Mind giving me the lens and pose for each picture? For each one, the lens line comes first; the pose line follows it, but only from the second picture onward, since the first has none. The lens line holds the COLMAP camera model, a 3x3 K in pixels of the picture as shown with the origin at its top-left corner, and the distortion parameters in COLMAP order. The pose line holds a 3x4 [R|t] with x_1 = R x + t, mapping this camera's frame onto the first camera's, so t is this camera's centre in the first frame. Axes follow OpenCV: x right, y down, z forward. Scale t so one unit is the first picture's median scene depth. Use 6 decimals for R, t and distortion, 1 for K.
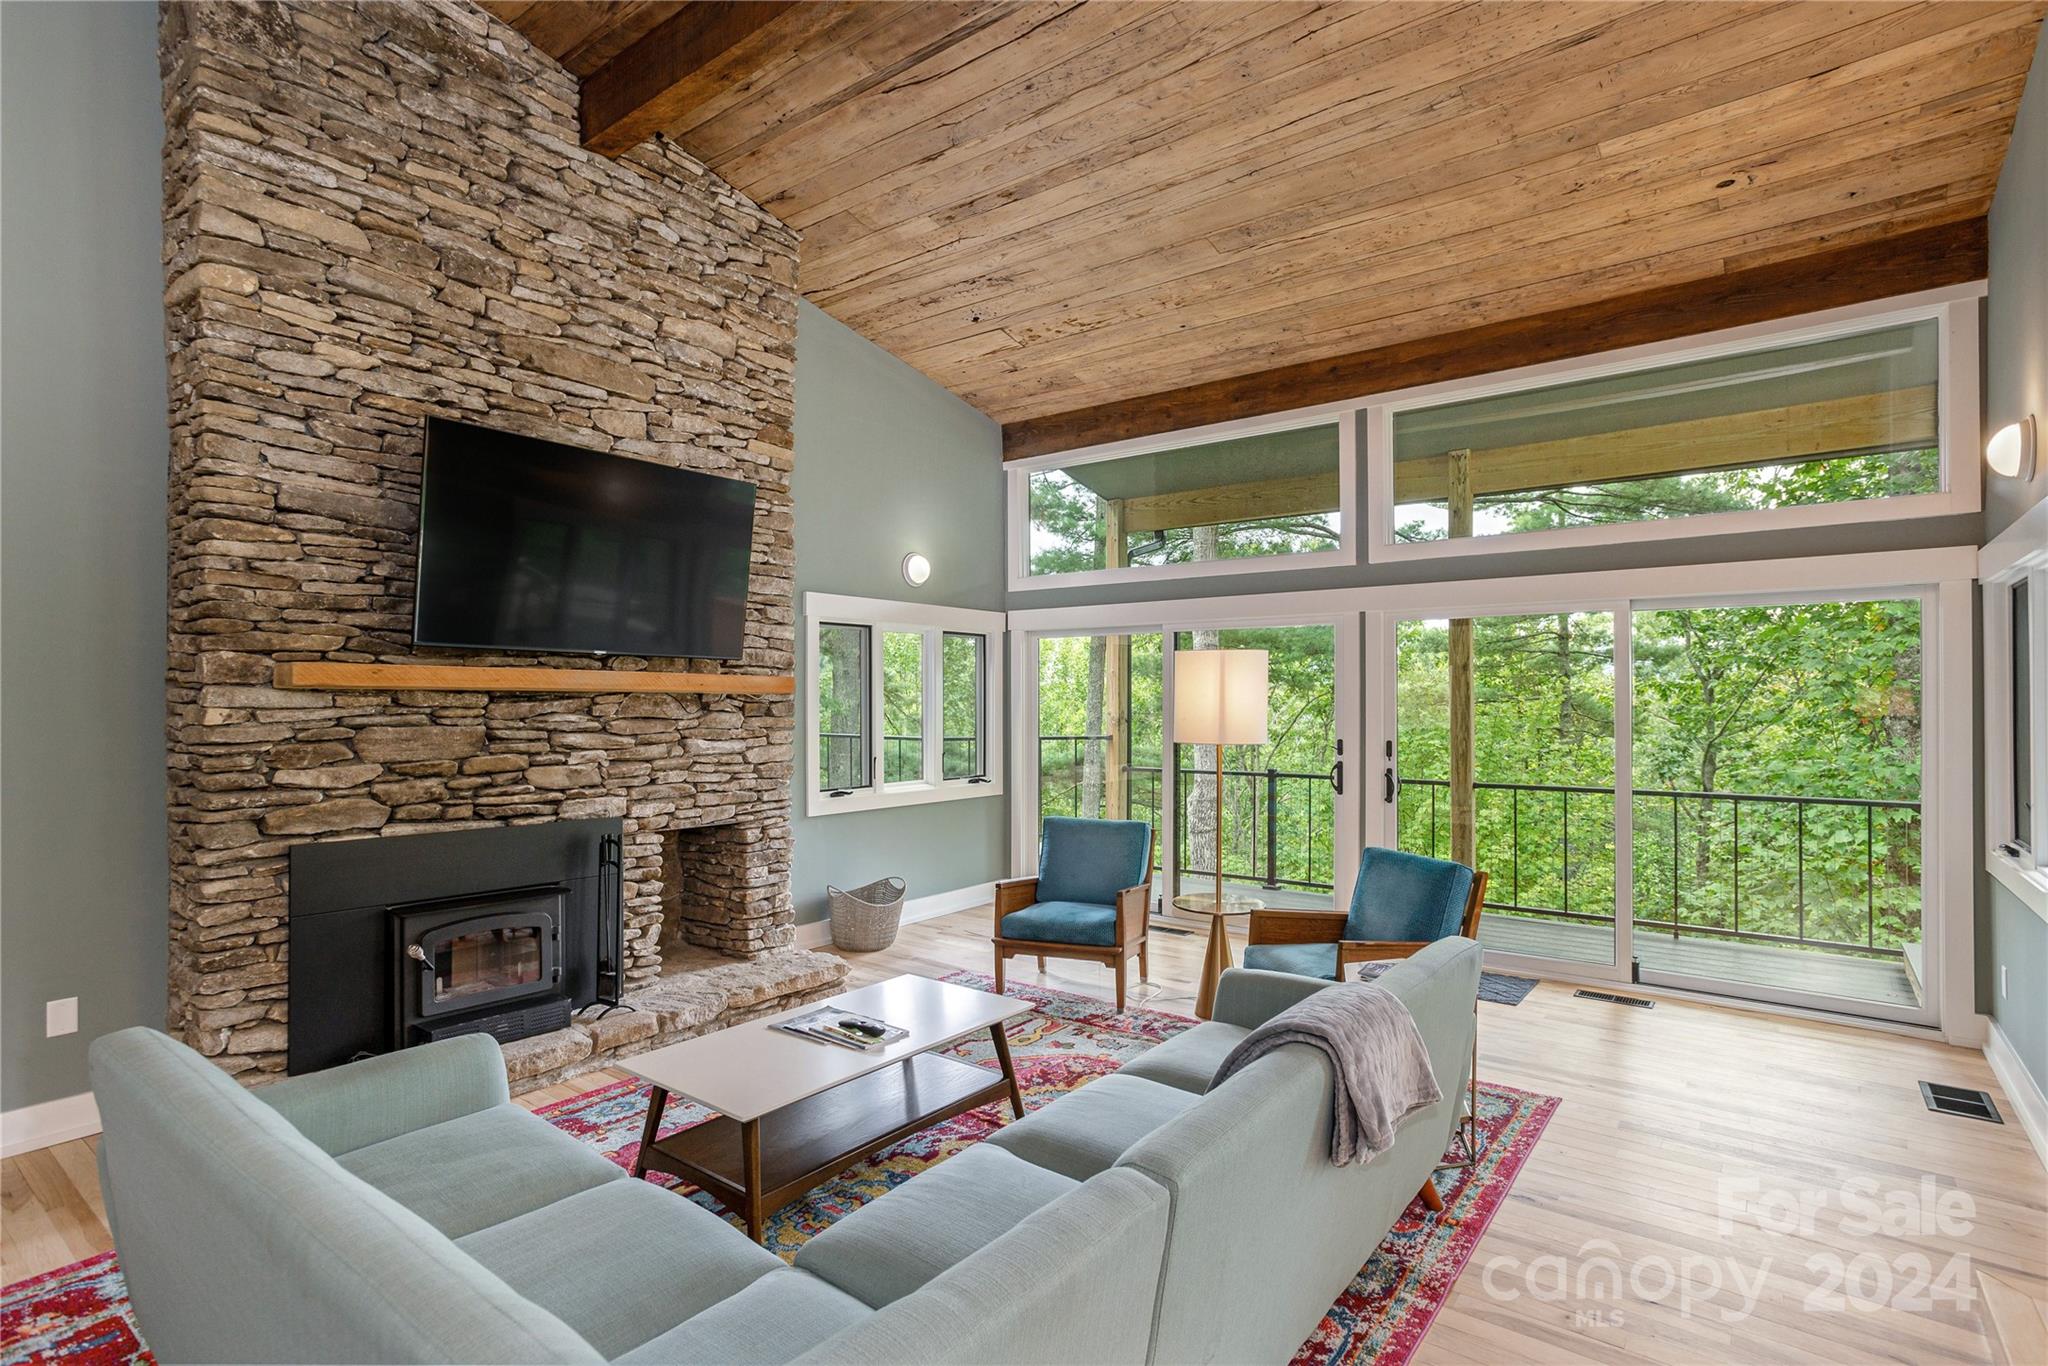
lens RADIAL K [[1017.5, 0, 1028.3], [0, 1017.5, 700.8], [0, 0, 1]] dist [0.002685, 0.006131]
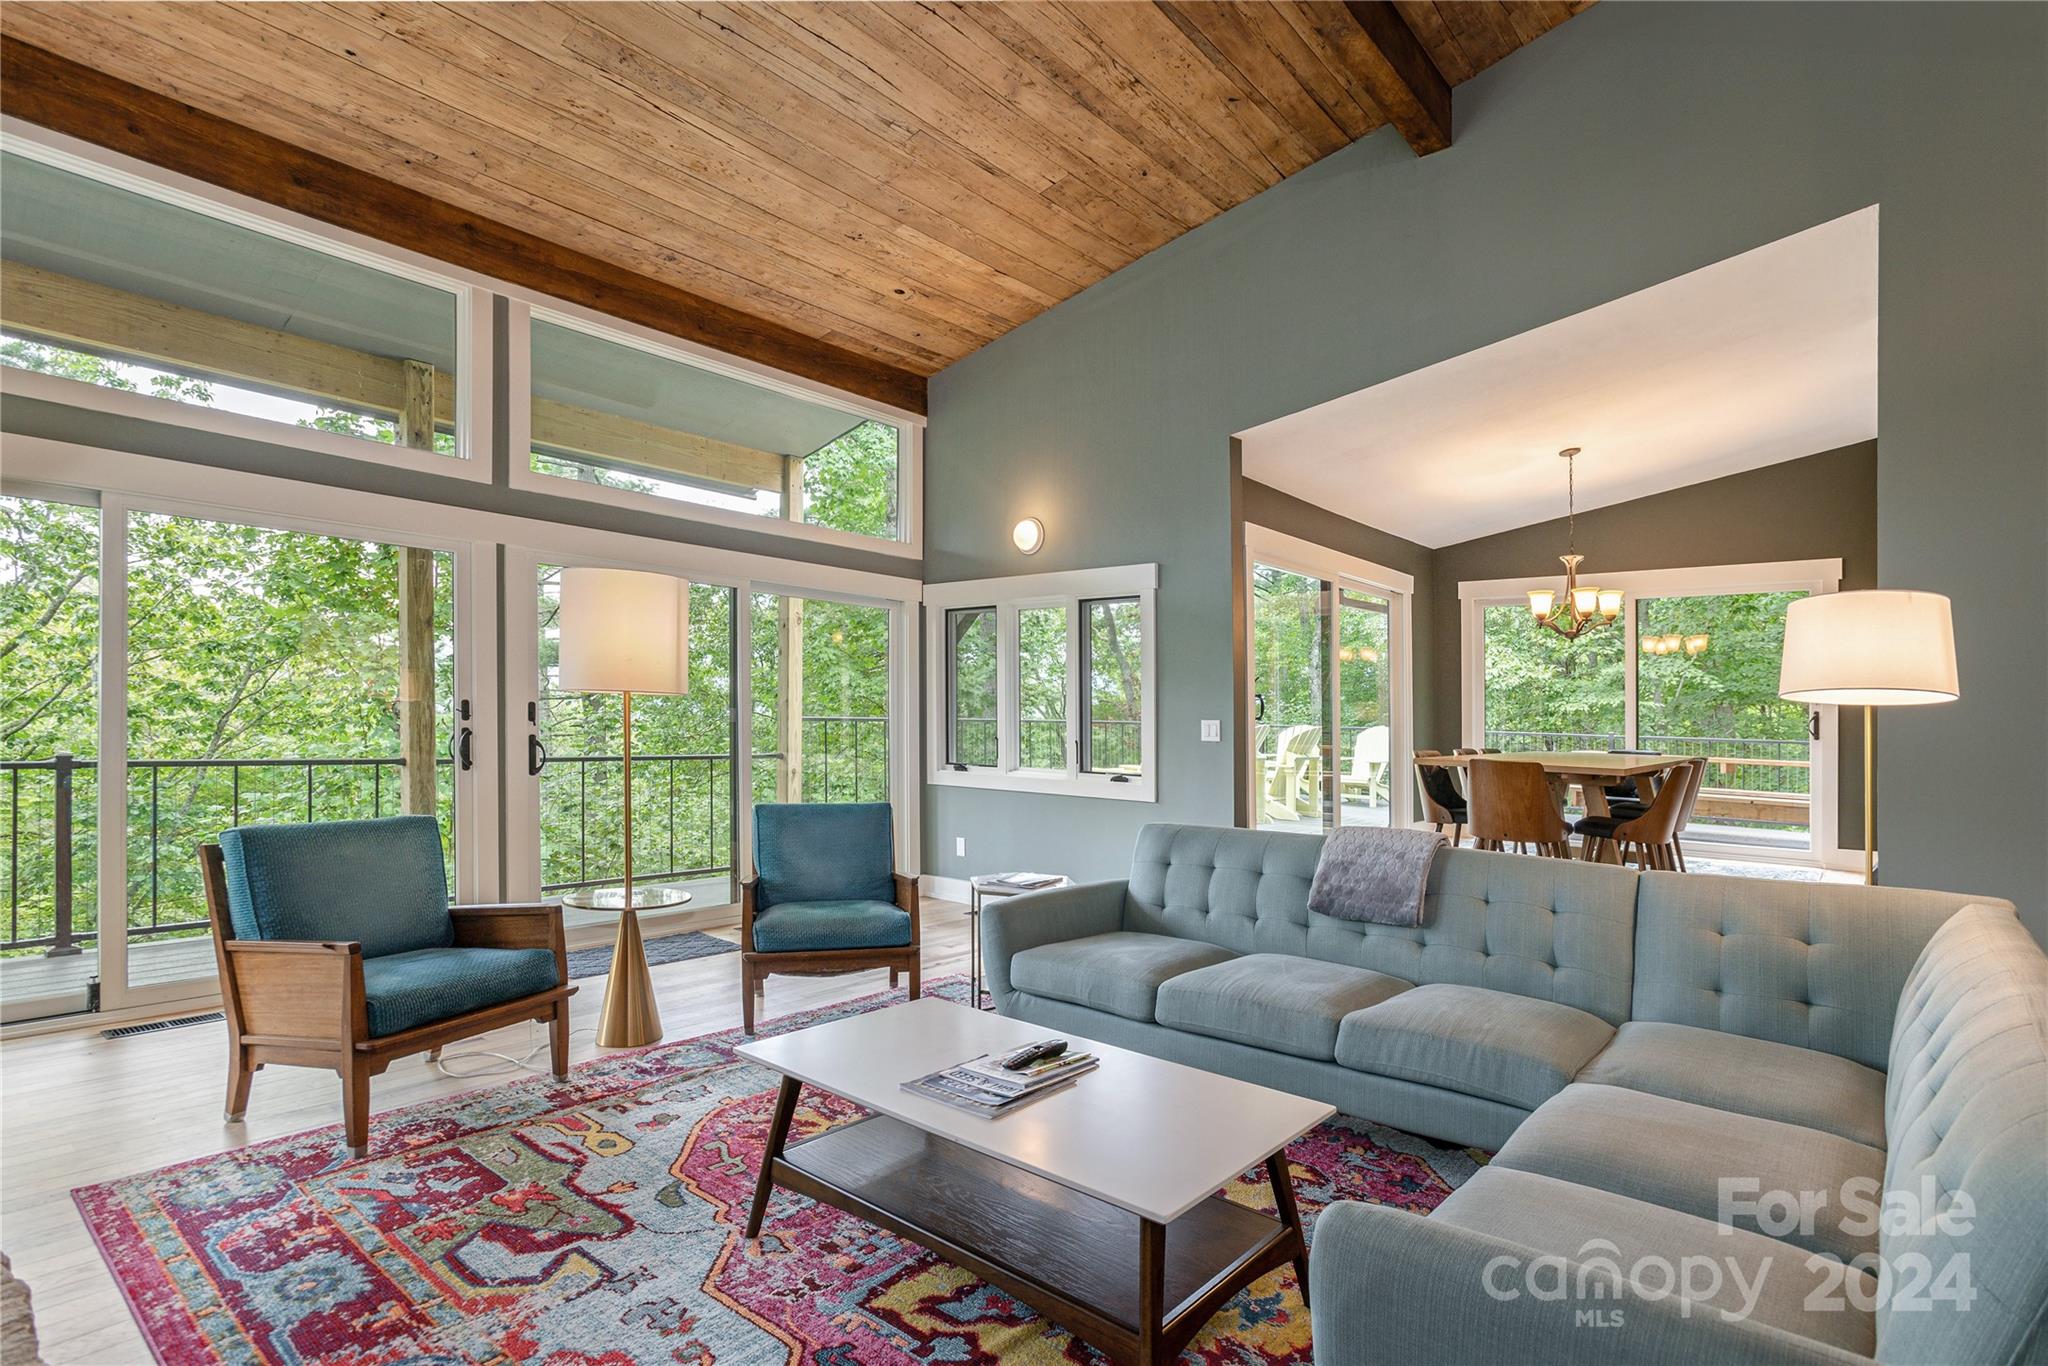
lens RADIAL K [[1017.5, 0, 1091.7], [0, 1017.5, 708.9], [0, 0, 1]] dist [0.002685, 0.006131]
pose [[0.012399, 0.010204, 0.999871, -0.597163], [-0.018054, 0.999787, -0.009979, 0.054364], [-0.999760, -0.017928, 0.012581, 0.636509]]
